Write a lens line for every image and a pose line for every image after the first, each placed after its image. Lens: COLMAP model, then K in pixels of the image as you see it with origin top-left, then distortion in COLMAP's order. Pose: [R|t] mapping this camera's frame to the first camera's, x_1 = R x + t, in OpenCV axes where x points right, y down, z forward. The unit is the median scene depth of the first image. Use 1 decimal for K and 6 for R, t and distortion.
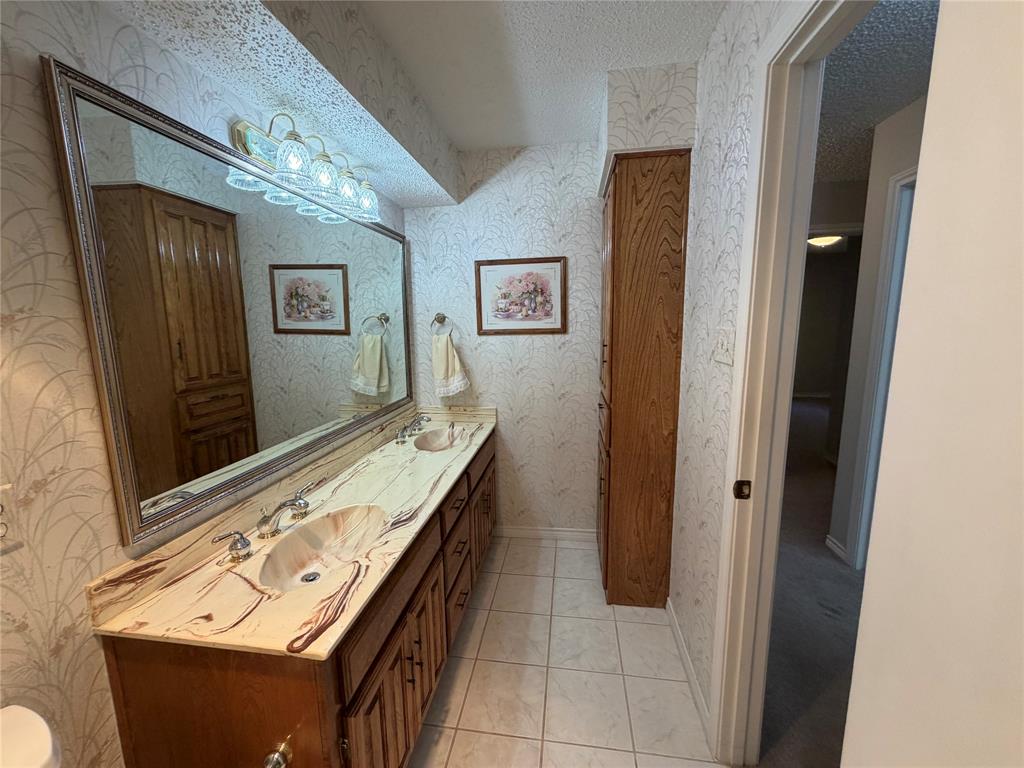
lens RADIAL K [[408.2, 0, 512.4], [0, 408.2, 383.2], [0, 0, 1]] dist [0.001797, -0.000411]
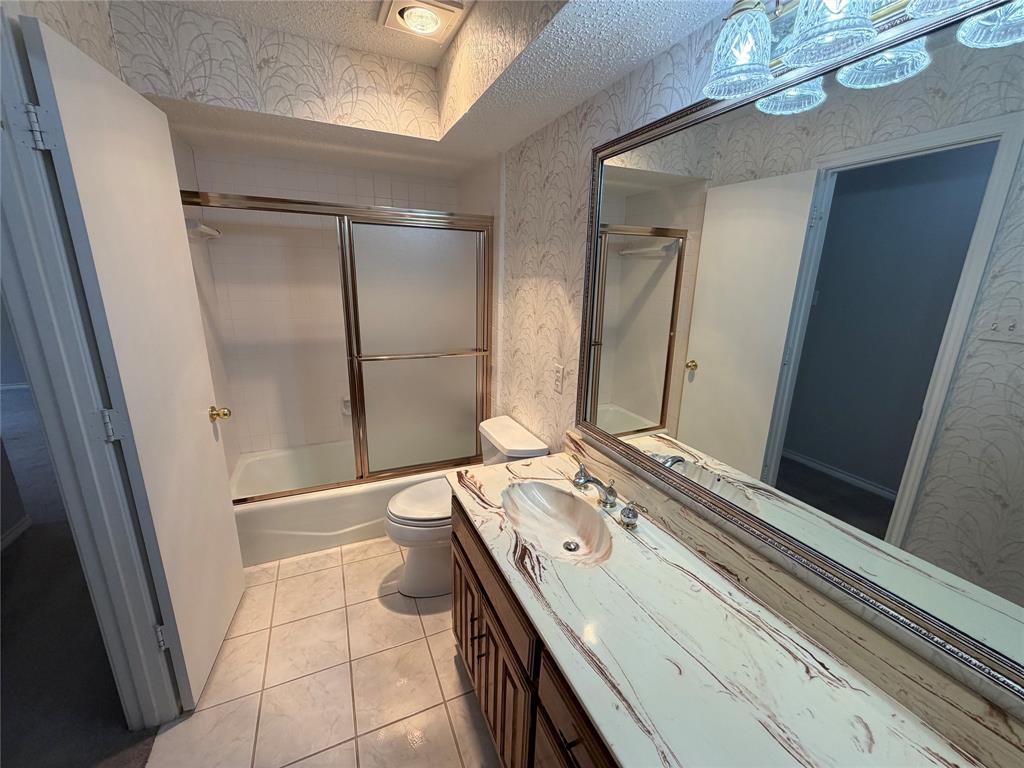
lens RADIAL K [[408.2, 0, 511.8], [0, 408.2, 382.5], [0, 0, 1]] dist [0.001797, -0.000411]
pose [[-0.845709, 0.131613, -0.517160, 0.132319], [-0.088994, 0.920755, 0.379857, -0.301726], [0.526172, 0.367272, -0.766977, 1.512007]]
